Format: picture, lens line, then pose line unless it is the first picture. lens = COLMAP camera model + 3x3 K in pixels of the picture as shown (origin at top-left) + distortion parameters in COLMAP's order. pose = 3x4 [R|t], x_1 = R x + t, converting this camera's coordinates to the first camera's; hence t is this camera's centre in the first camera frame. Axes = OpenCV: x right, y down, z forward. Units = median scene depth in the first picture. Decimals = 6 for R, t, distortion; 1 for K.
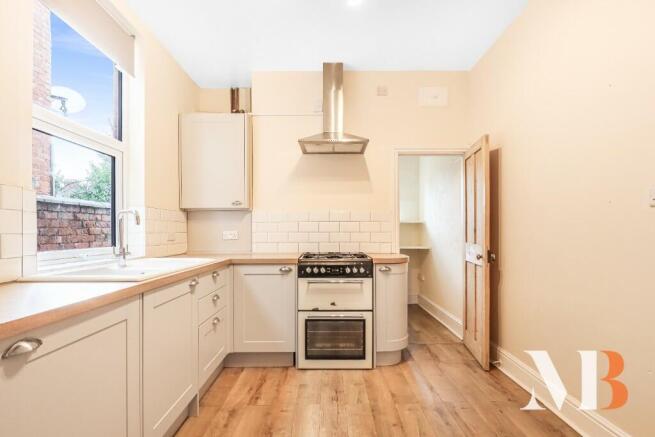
lens RADIAL K [[332.9, 0, 328.9], [0, 332.9, 237.1], [0, 0, 1]] dist [-0.014706, 0.000270]
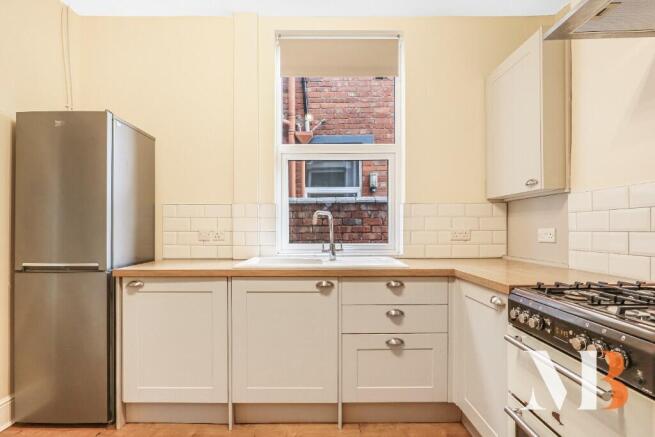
lens RADIAL K [[336.6, 0, 313.6], [0, 336.6, 231.9], [0, 0, 1]] dist [-0.004137, 0.001114]
pose [[-0.030106, 0.011569, -0.999480, 0.416938], [-0.010495, 0.999874, 0.011890, -0.018102], [0.999492, 0.010848, -0.029980, 0.725004]]
